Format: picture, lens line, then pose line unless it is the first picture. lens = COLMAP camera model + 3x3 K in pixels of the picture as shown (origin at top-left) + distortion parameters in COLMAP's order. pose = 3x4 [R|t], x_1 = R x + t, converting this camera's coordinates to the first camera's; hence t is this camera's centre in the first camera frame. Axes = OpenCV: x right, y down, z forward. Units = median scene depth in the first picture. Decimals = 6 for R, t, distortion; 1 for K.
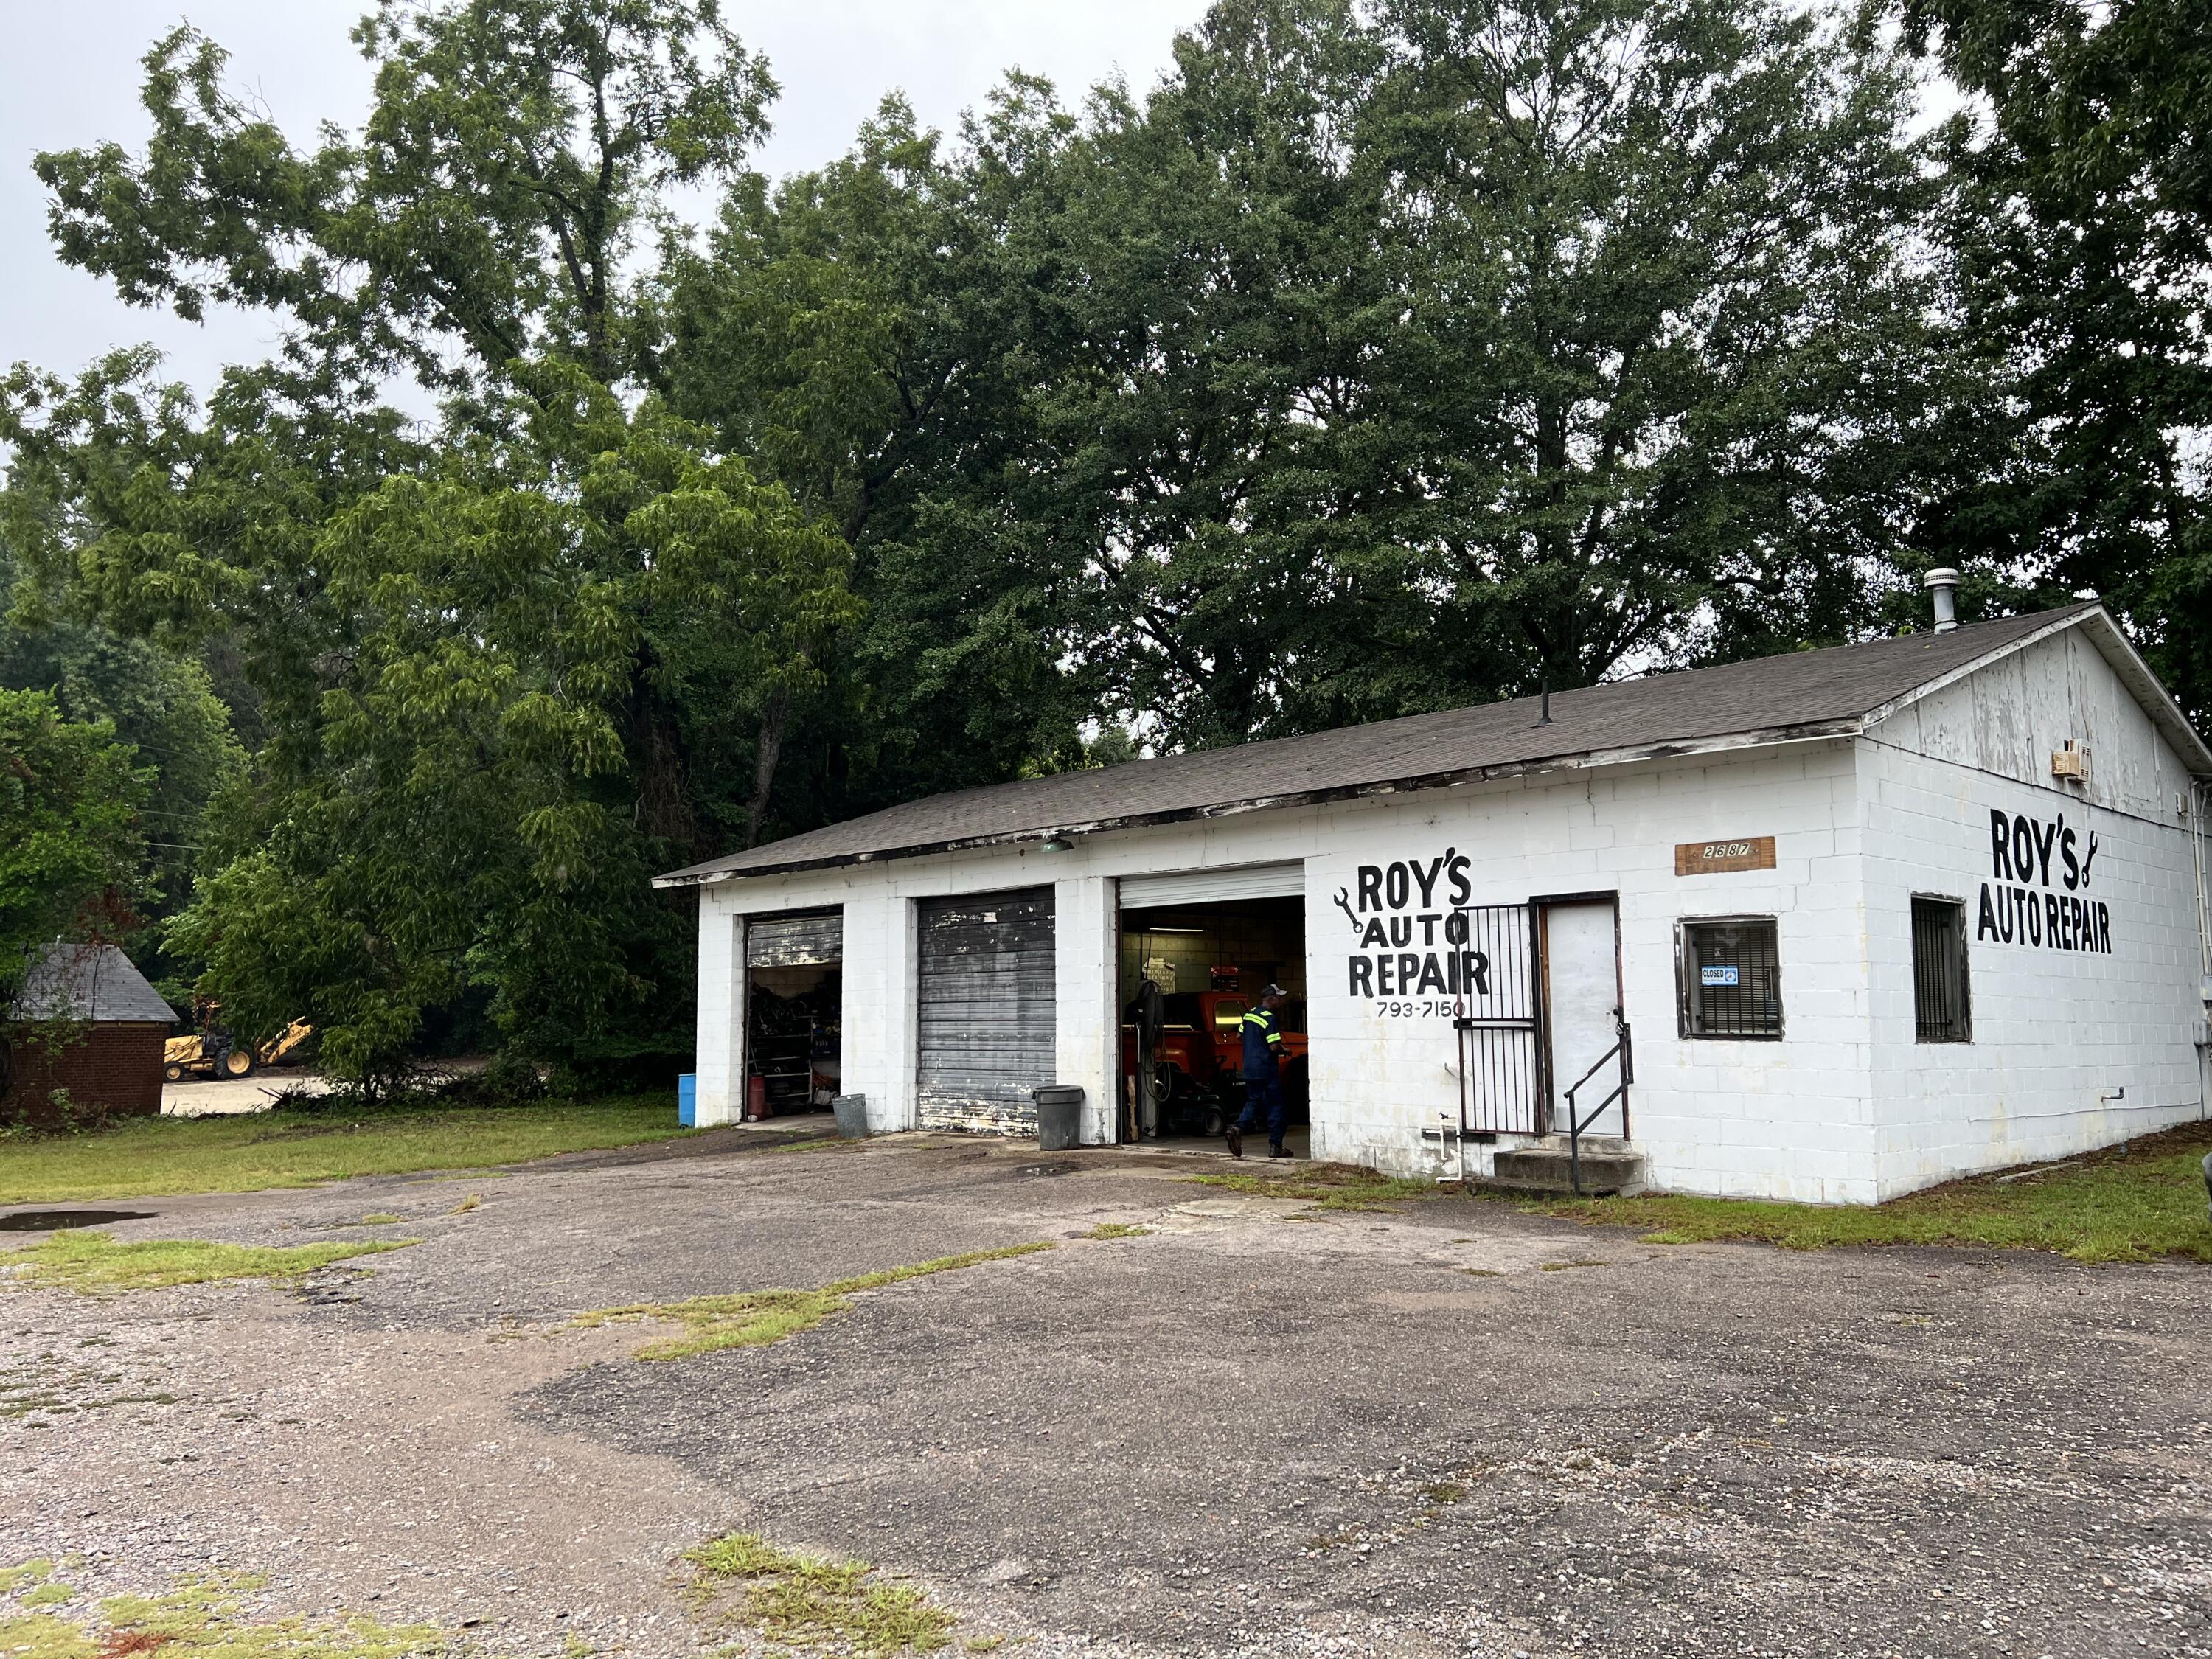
lens RADIAL K [[1639.9, 0, 1111.3], [0, 1639.9, 813.0], [0, 0, 1]] dist [0.070039, -0.079370]
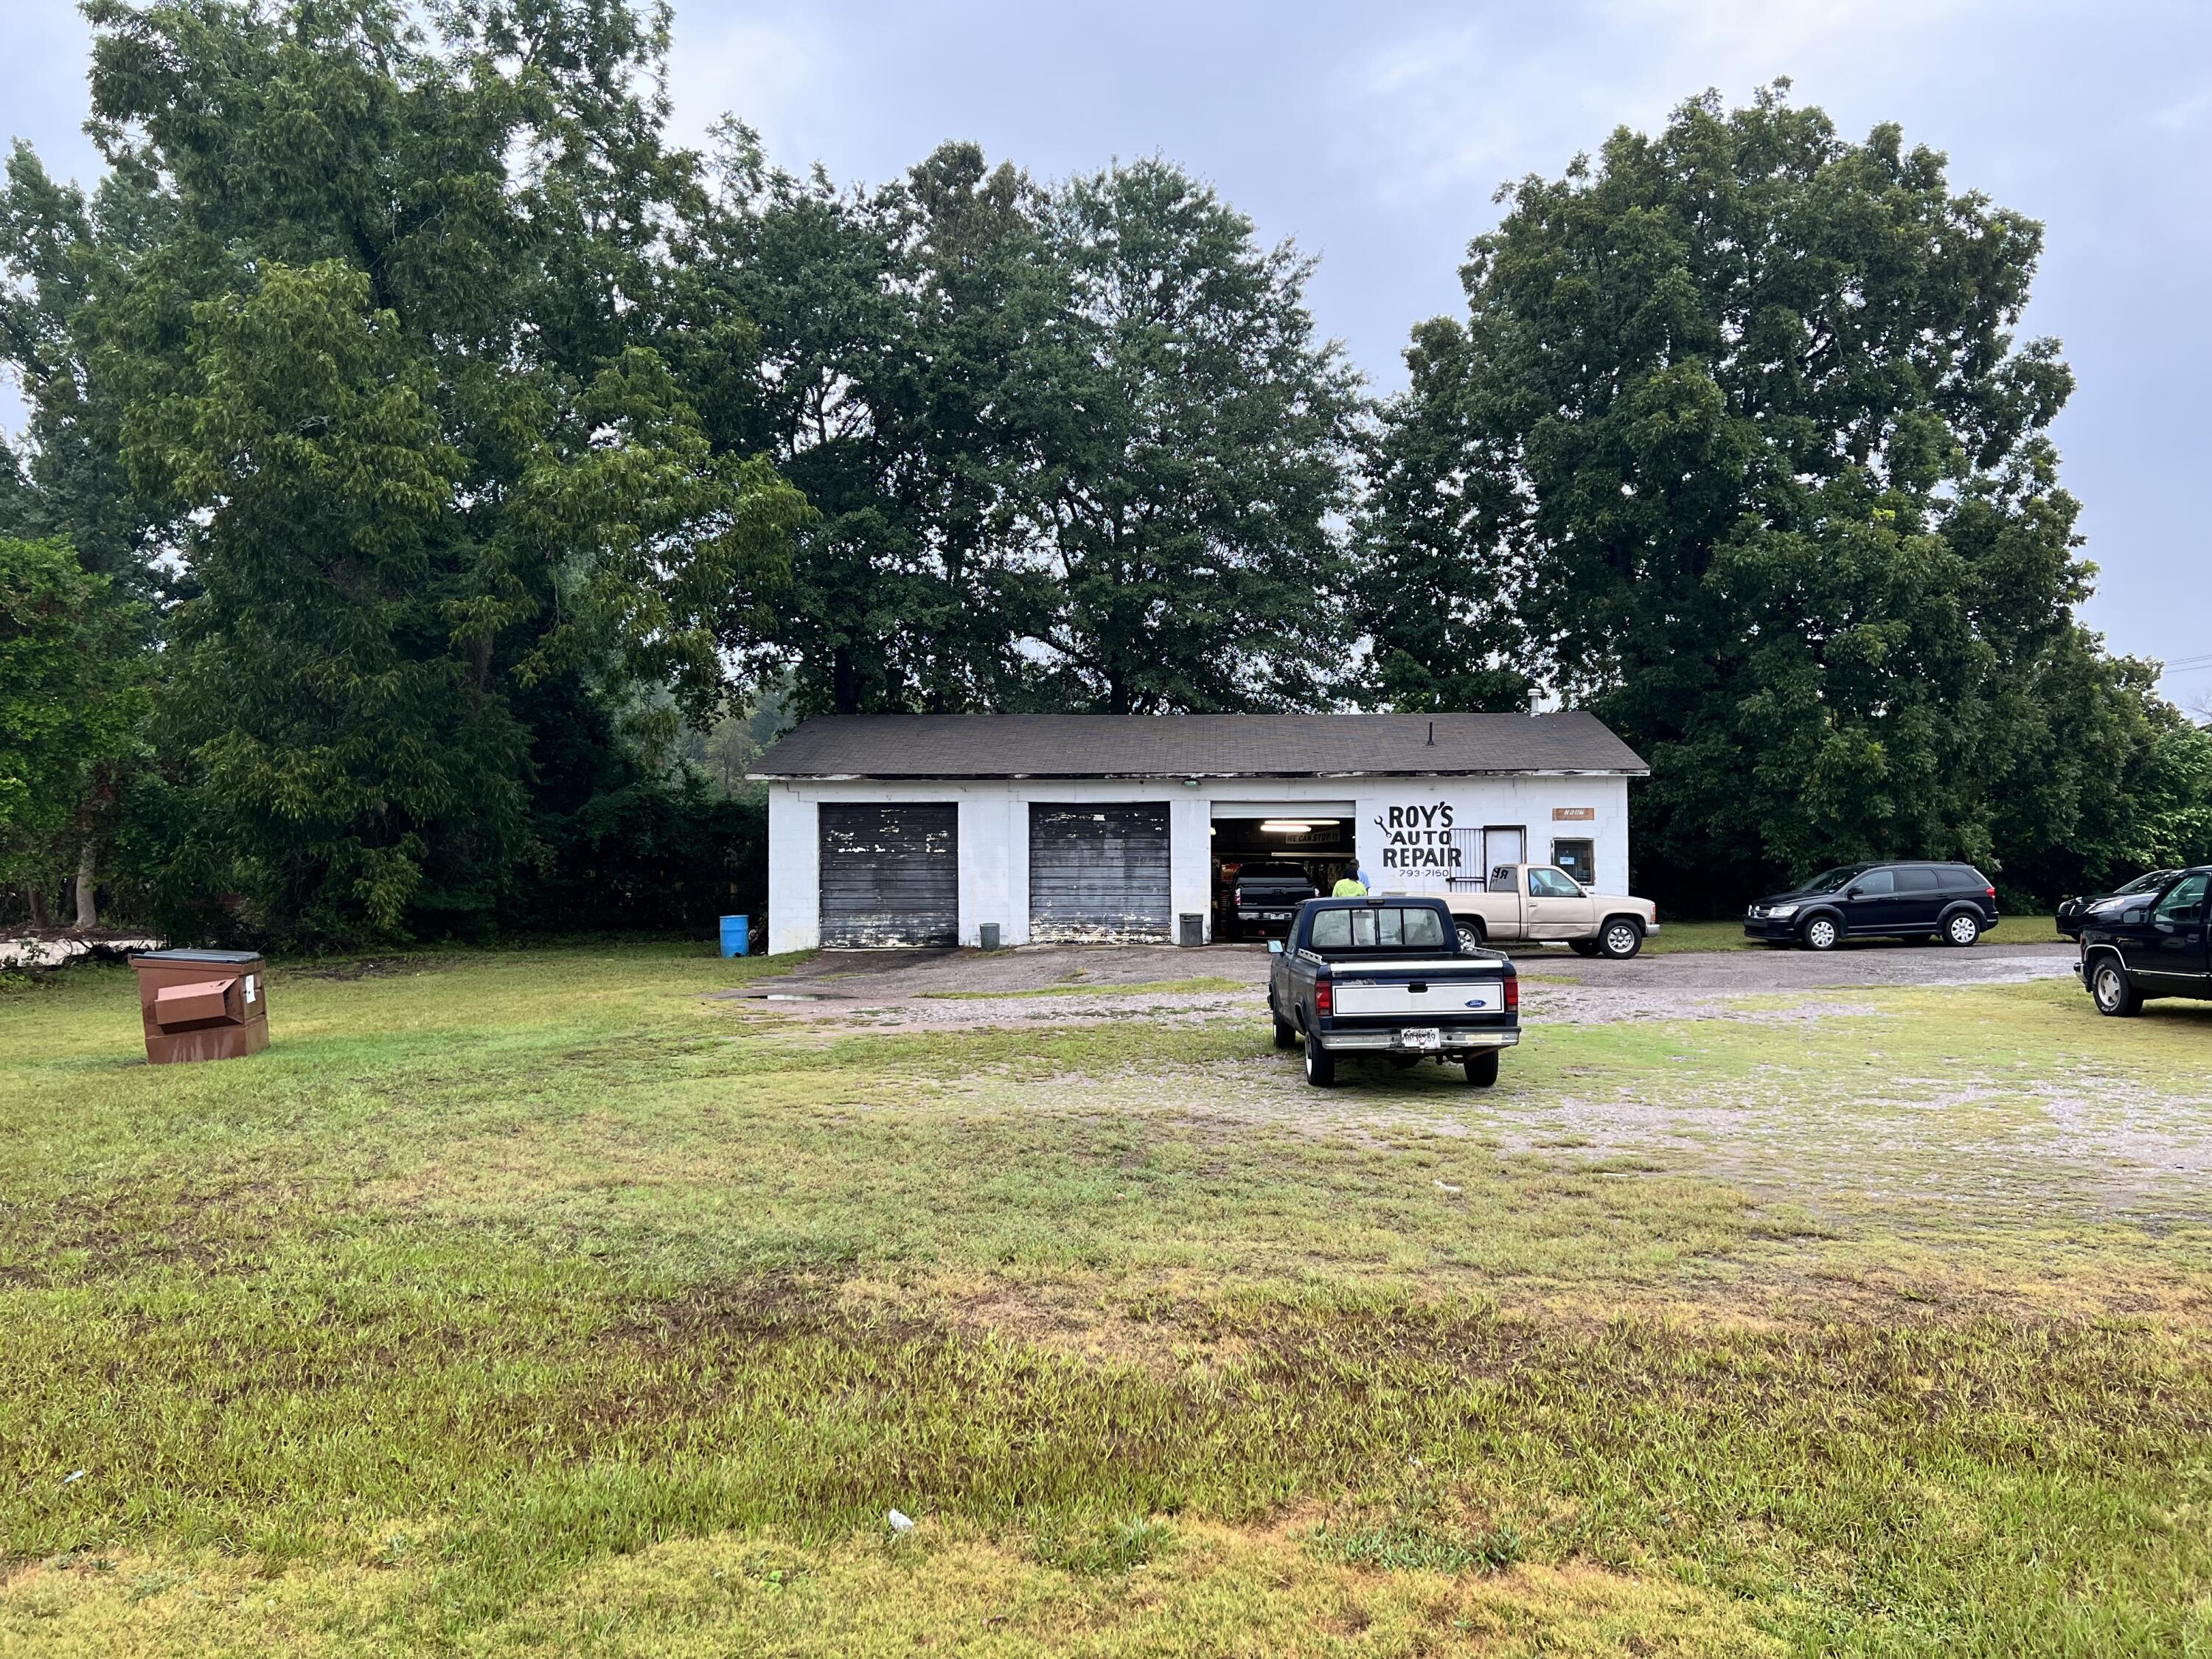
lens RADIAL K [[1639.9, 0, 1107.5], [0, 1639.9, 827.6], [0, 0, 1]] dist [0.070039, -0.079370]
pose [[0.732009, 0.020273, 0.680994, -1.606190], [-0.085864, 0.994332, 0.062696, -0.043349], [-0.675863, -0.104367, 0.729600, -0.316093]]
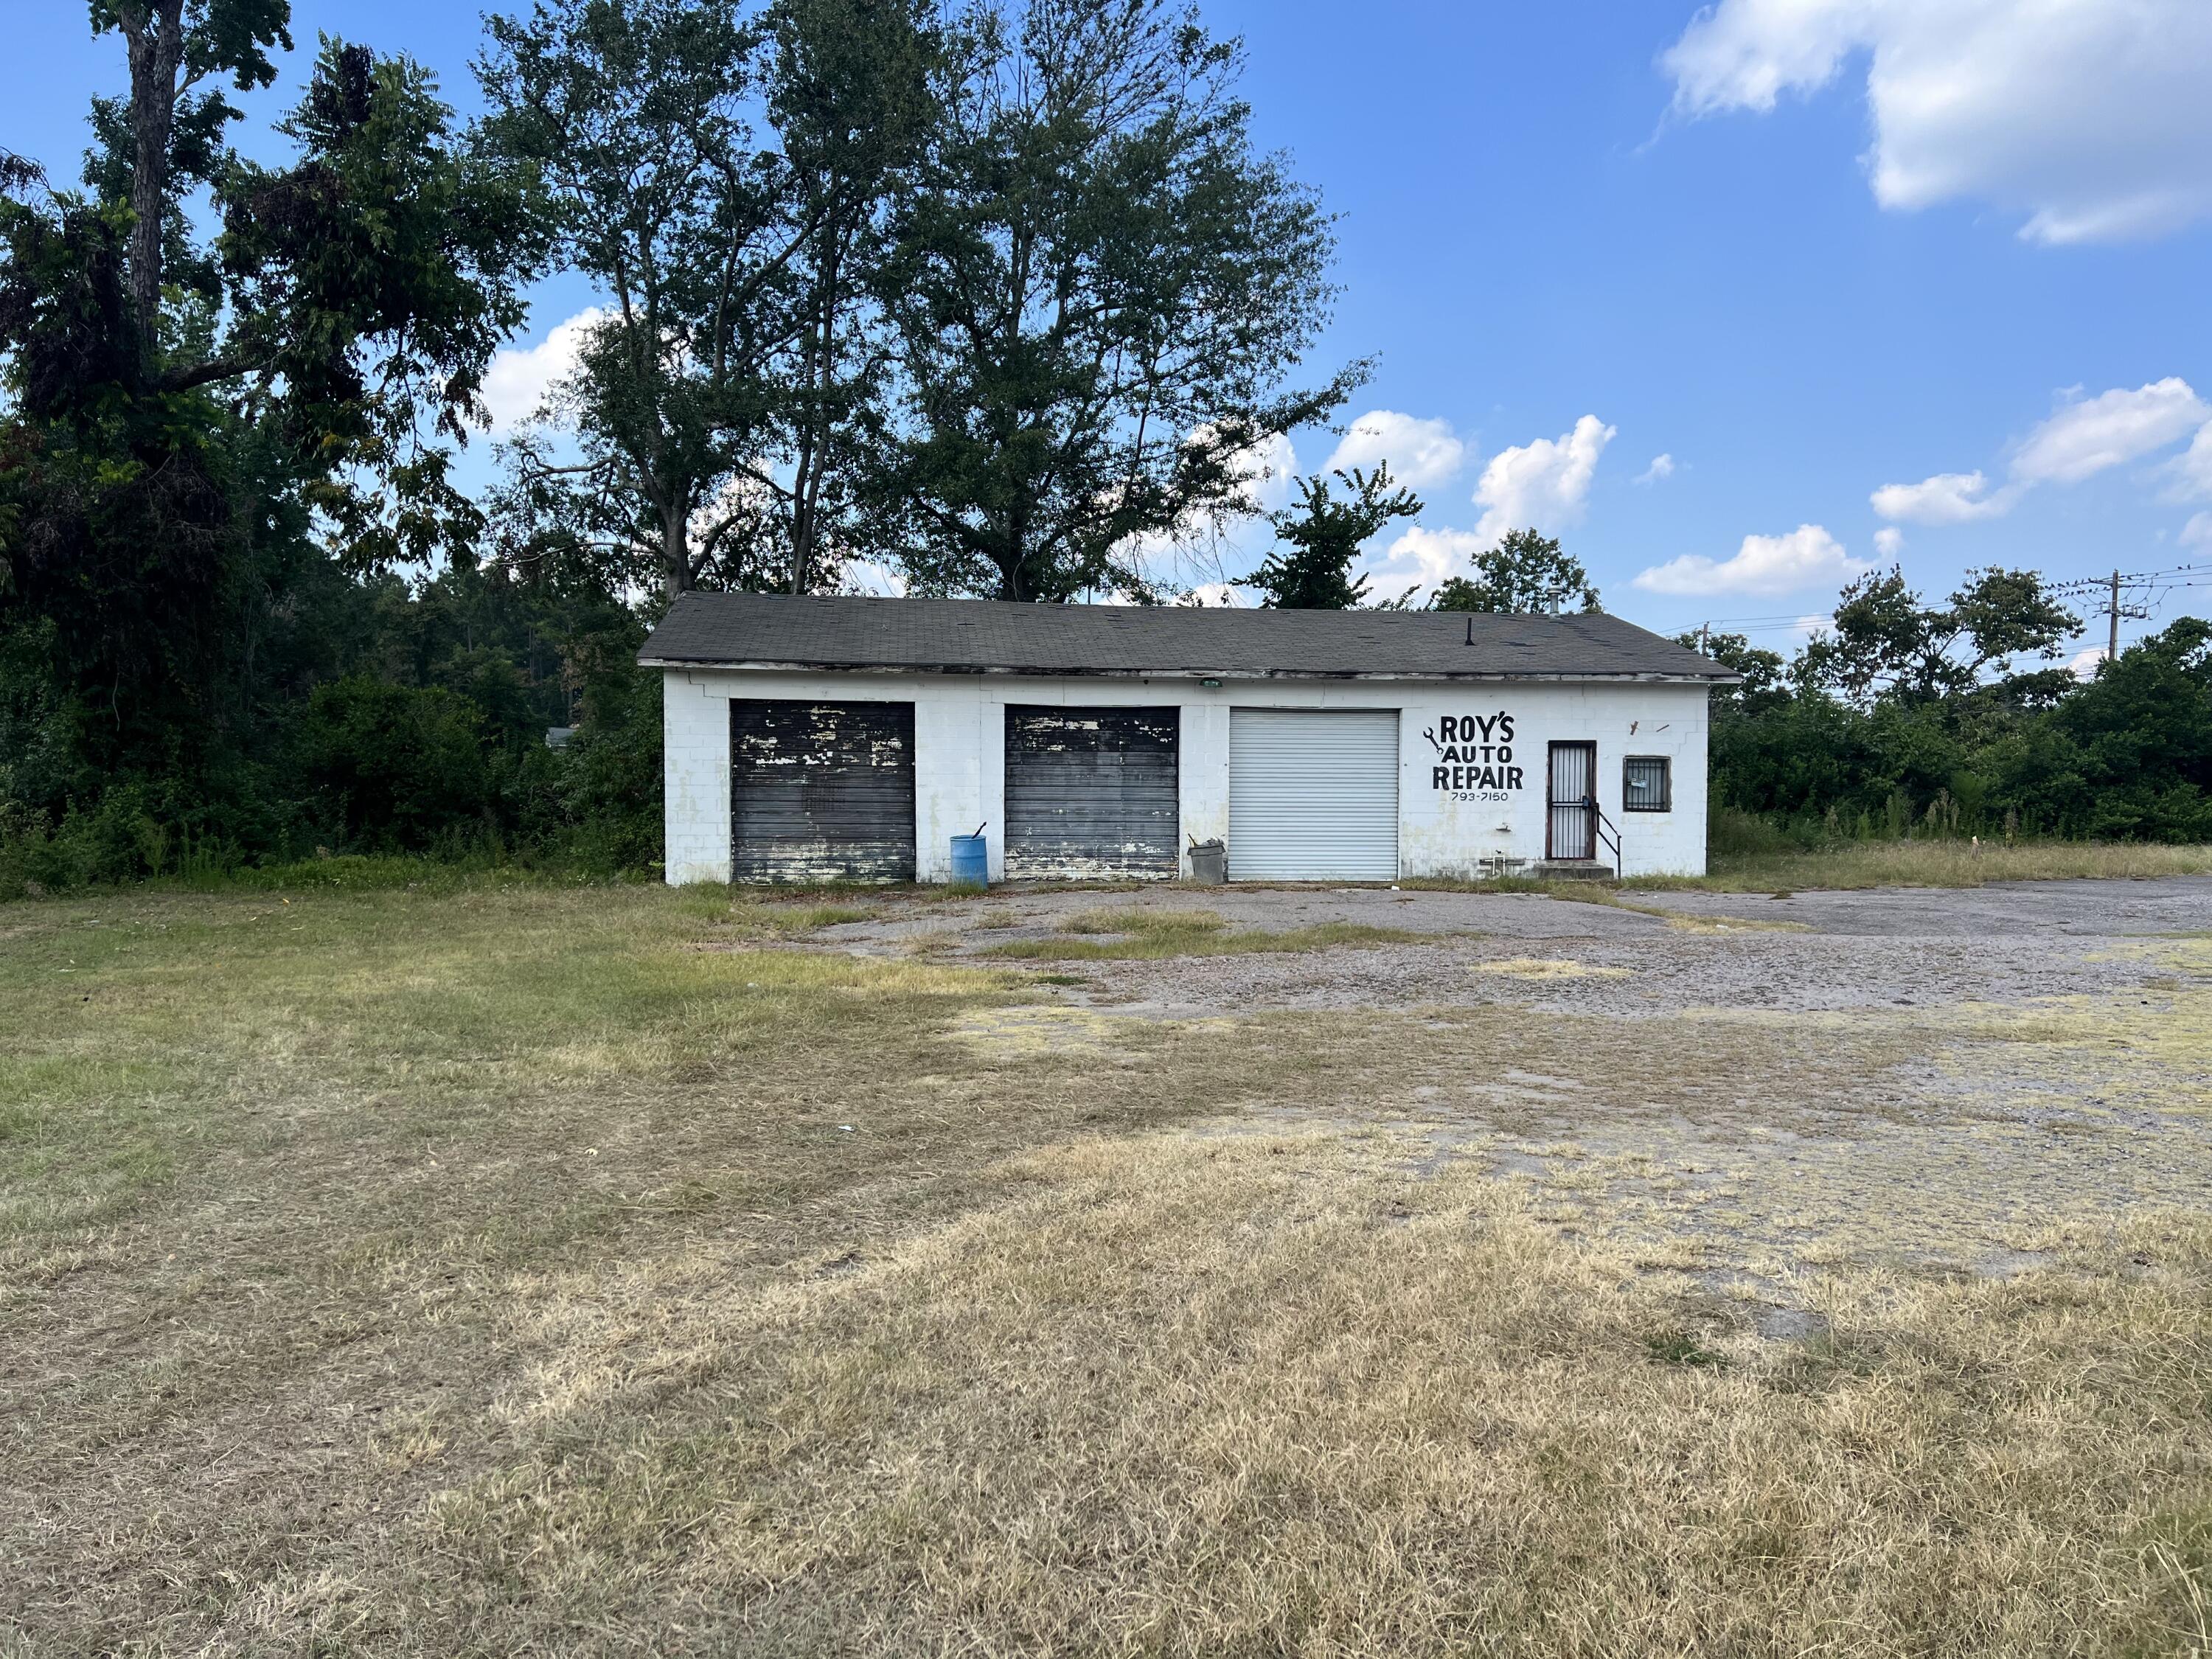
lens RADIAL K [[1639.9, 0, 1103.4], [0, 1639.9, 847.5], [0, 0, 1]] dist [0.070039, -0.079370]
pose [[0.588410, -0.004130, 0.808552, -1.541184], [-0.107540, 0.990703, 0.083321, 0.065733], [-0.801379, -0.135979, 0.582496, 0.244781]]
